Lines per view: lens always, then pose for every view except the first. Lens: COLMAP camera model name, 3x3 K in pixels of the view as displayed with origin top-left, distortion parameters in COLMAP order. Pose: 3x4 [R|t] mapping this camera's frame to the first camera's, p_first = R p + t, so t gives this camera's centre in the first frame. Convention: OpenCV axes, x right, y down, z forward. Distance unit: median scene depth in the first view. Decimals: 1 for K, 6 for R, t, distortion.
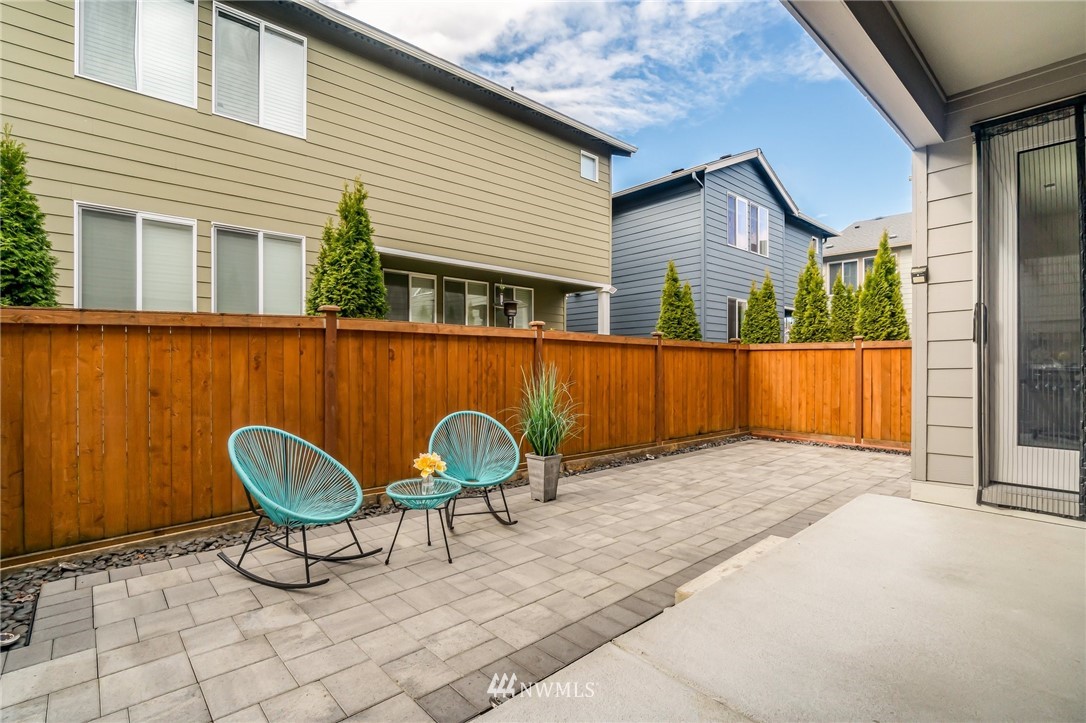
lens RADIAL K [[508.4, 0, 517.0], [0, 508.4, 365.8], [0, 0, 1]] dist [-0.002105, 0.000367]
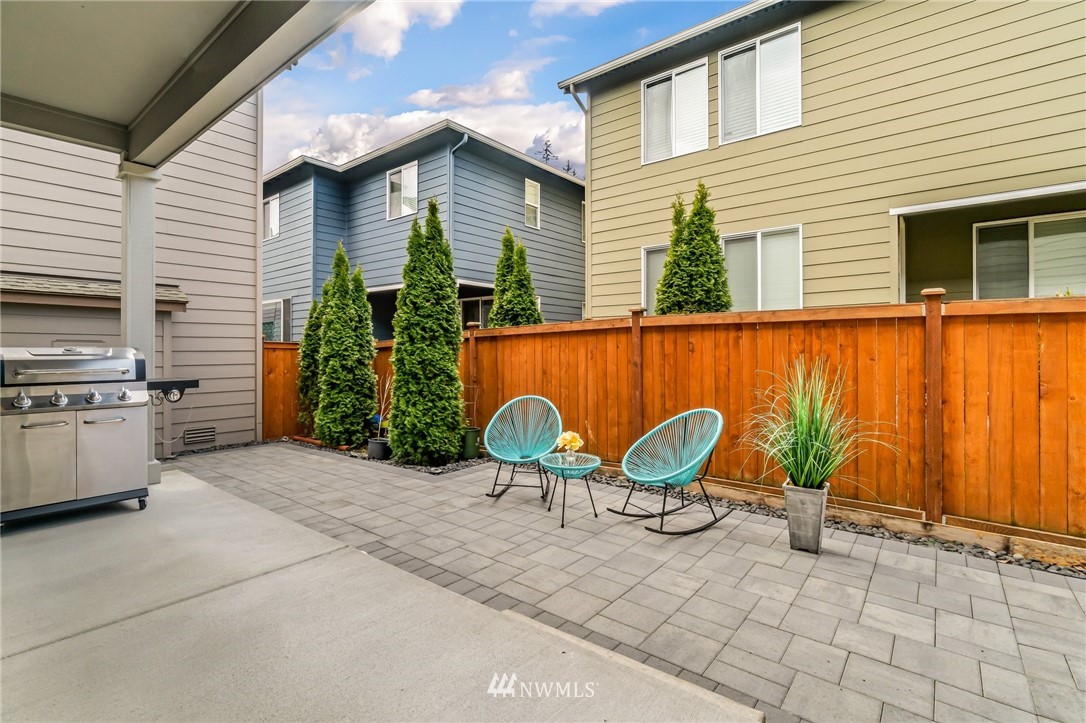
lens RADIAL K [[508.4, 0, 541.9], [0, 508.4, 350.3], [0, 0, 1]] dist [-0.002105, 0.000367]
pose [[0.174806, -0.002509, -0.984600, 0.713094], [-0.002182, 0.999993, -0.002935, -0.011497], [0.984600, 0.002662, 0.174800, 0.527060]]
